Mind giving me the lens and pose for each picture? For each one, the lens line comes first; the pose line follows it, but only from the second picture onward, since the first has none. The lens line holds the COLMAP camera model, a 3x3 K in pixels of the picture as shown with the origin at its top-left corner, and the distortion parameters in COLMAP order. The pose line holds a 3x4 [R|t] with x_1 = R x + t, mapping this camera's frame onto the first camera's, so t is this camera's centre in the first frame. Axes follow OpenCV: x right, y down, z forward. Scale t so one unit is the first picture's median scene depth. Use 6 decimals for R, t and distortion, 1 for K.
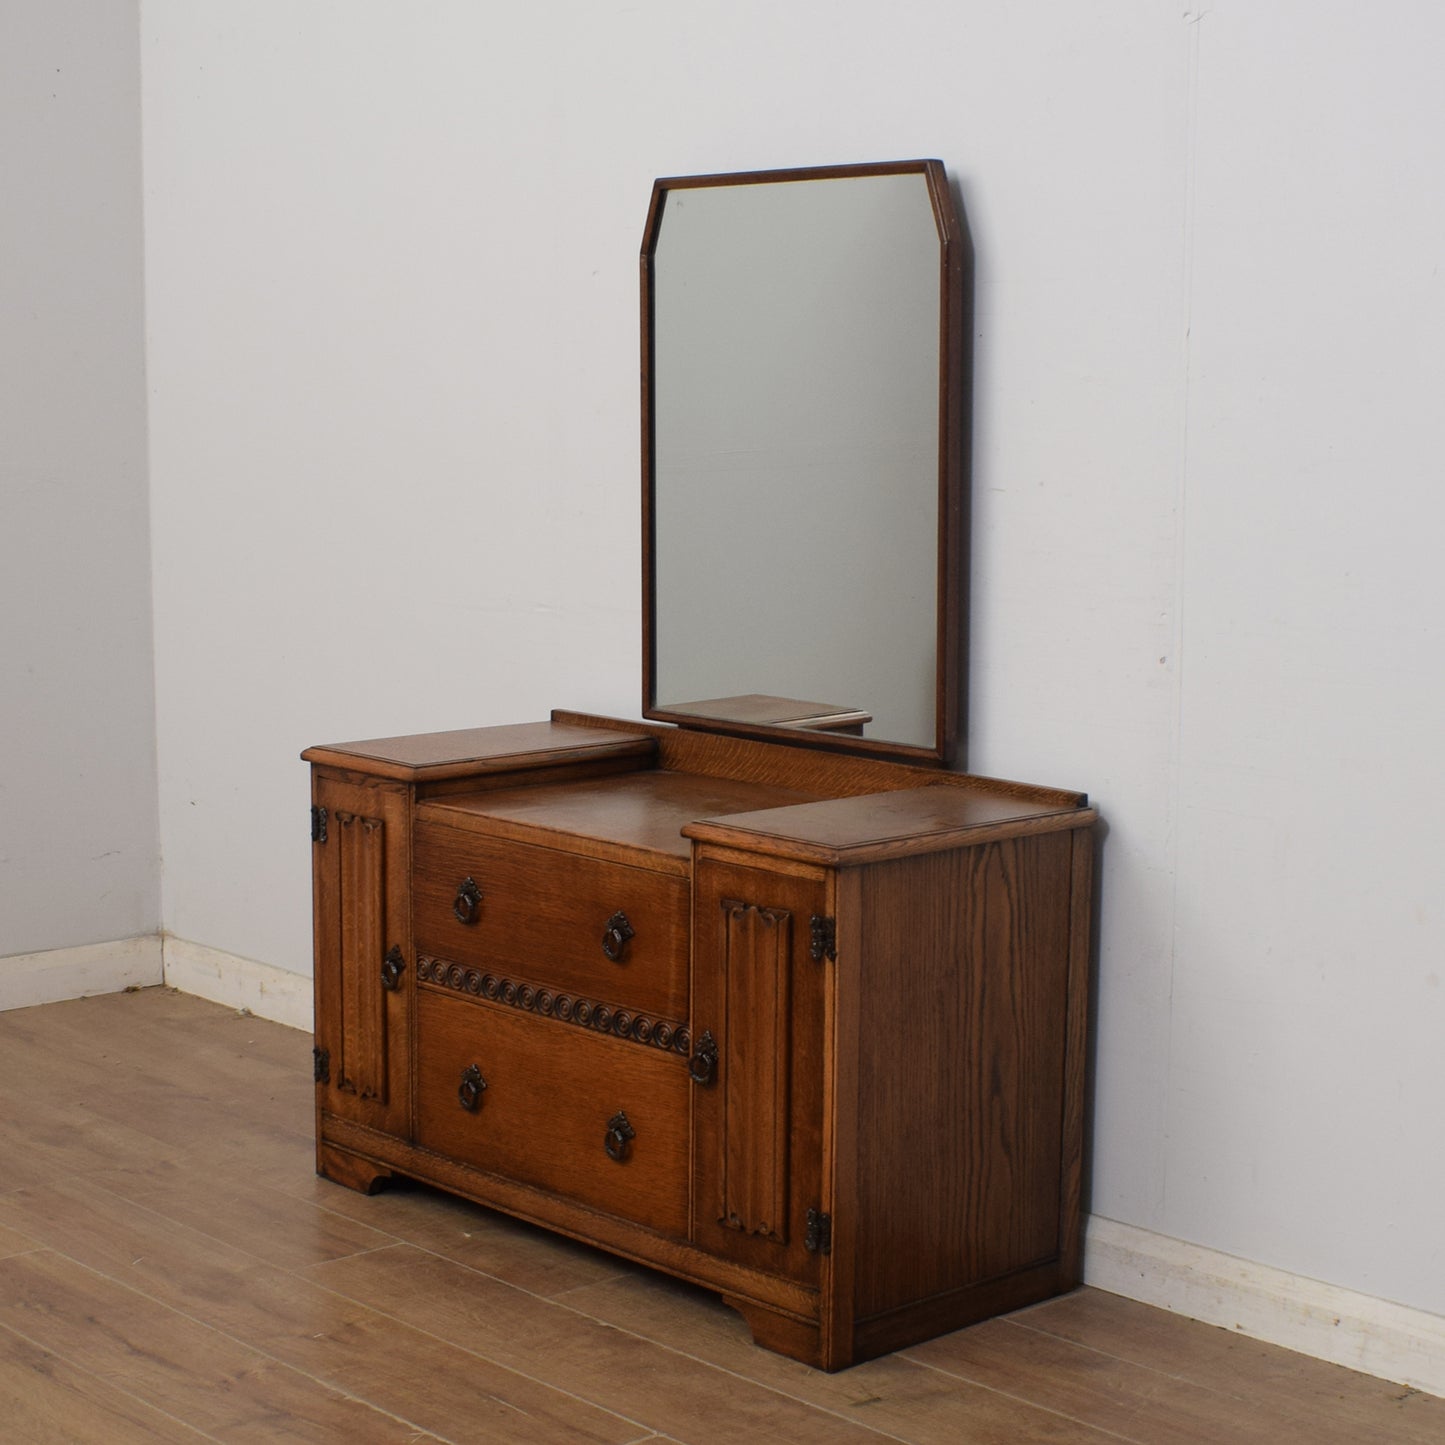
lens RADIAL K [[2764.8, 0, 713.1], [0, 2764.8, 805.4], [0, 0, 1]] dist [-0.090965, 0.001768]
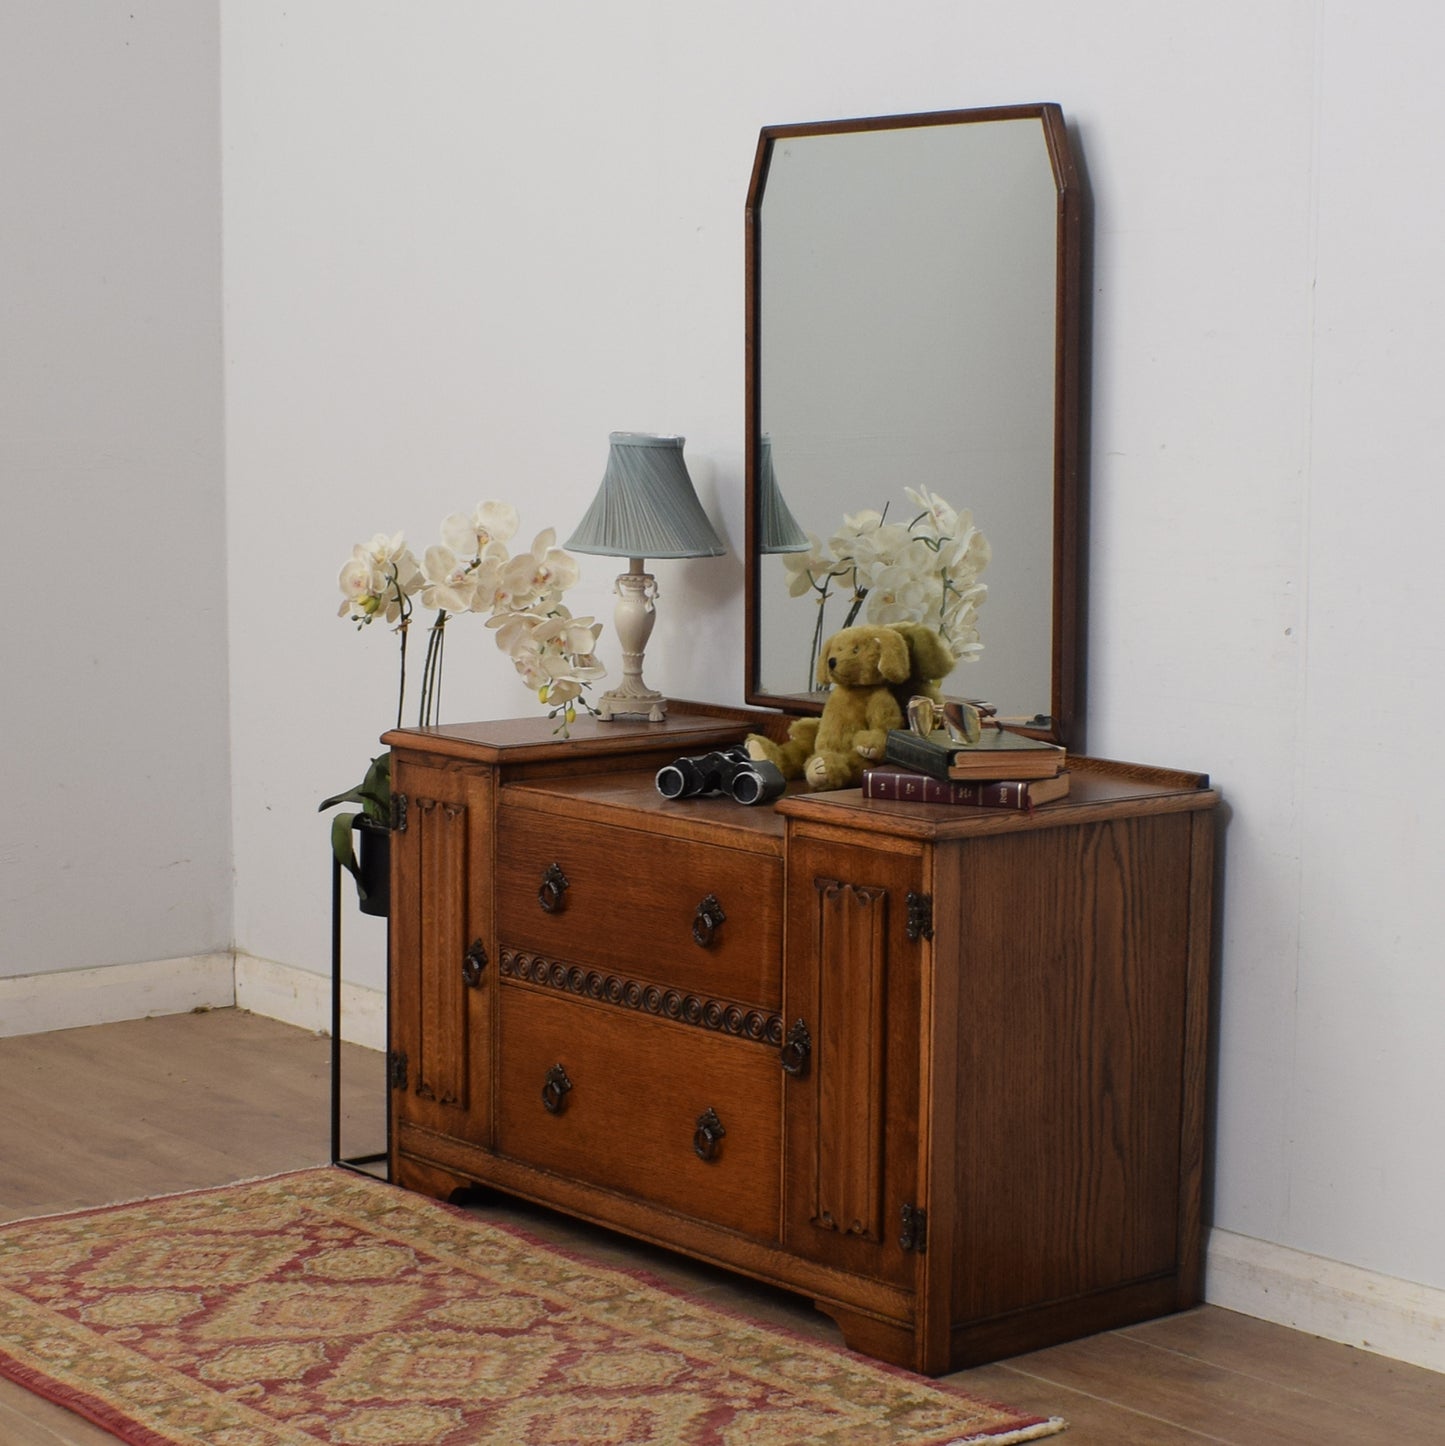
lens RADIAL K [[3231.1, 0, 727.2], [0, 3231.1, 836.9], [0, 0, 1]] dist [-0.093313, 0.004542]
pose [[0.998778, 0.007990, -0.048780, 0.025757], [-0.008747, 0.999844, -0.015340, 0.035636], [0.048649, 0.015748, 0.998692, -0.105243]]
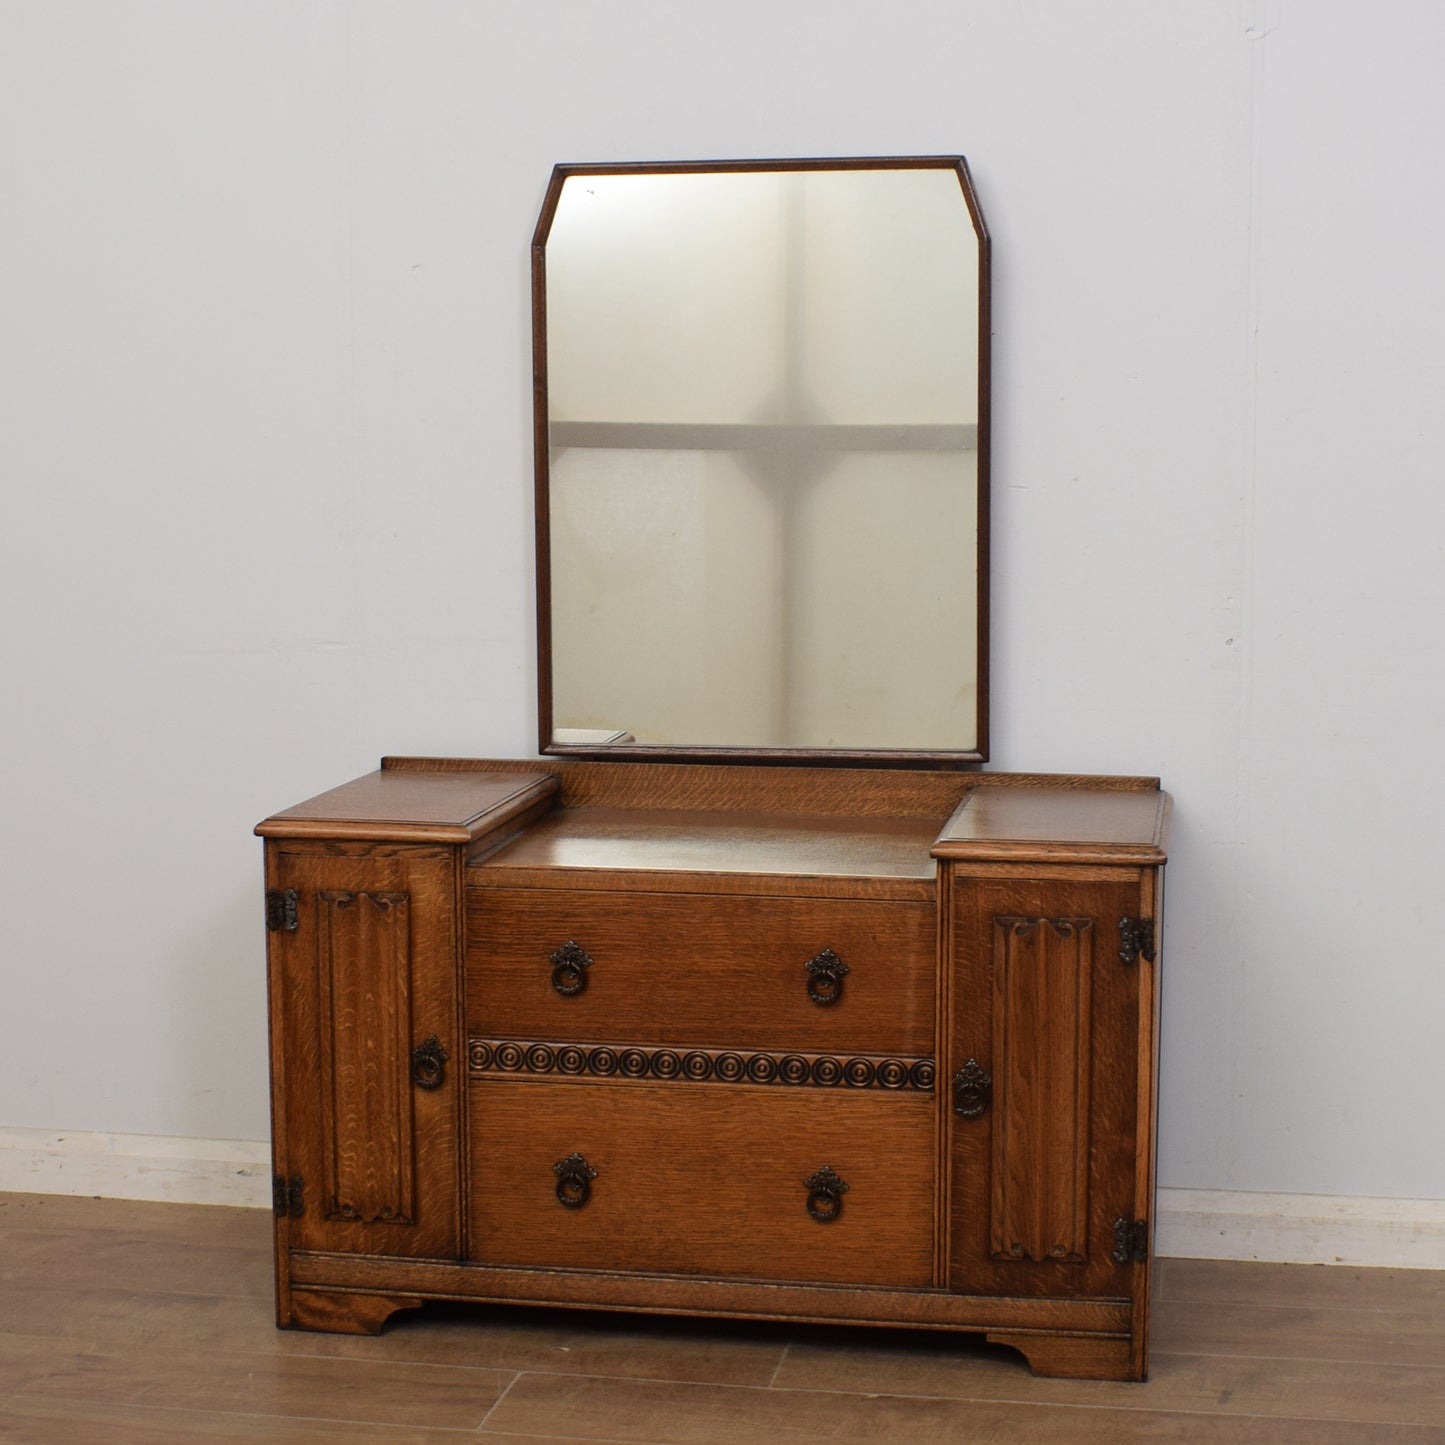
lens RADIAL K [[2663.4, 0, 779.5], [0, 2663.4, 755.4], [0, 0, 1]] dist [-0.091089, -0.006557]
pose [[0.787996, -0.085012, 0.609783, -0.585716], [0.103735, 0.994594, 0.004607, -0.032043], [-0.606878, 0.059626, 0.792555, 0.303507]]
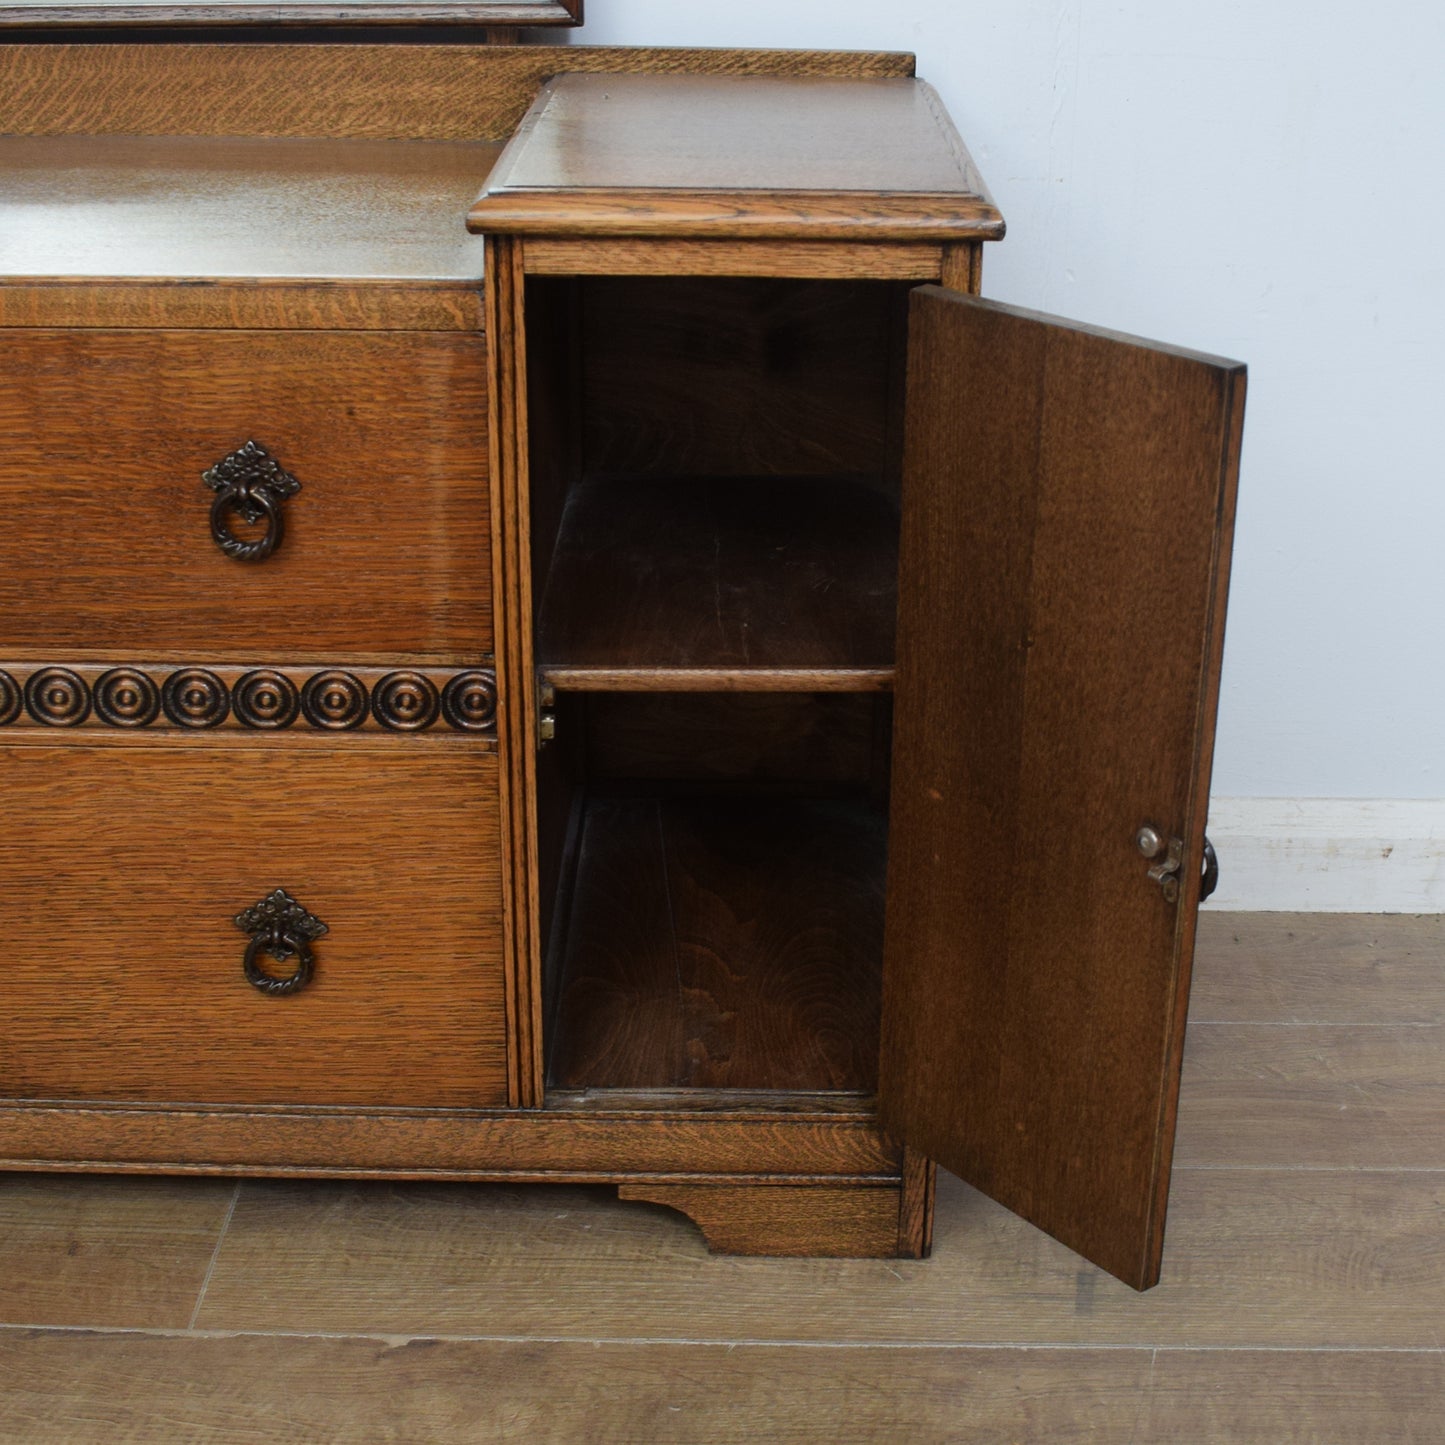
lens RADIAL K [[2425.0, 0, 721.8], [0, 2425.0, 782.7], [0, 0, 1]] dist [-0.103981, 0.019939]
pose [[0.687236, -0.292410, 0.664983, -0.241940], [0.112557, 0.947215, 0.300191, -0.014160], [-0.717661, -0.131454, 0.683873, 0.698171]]
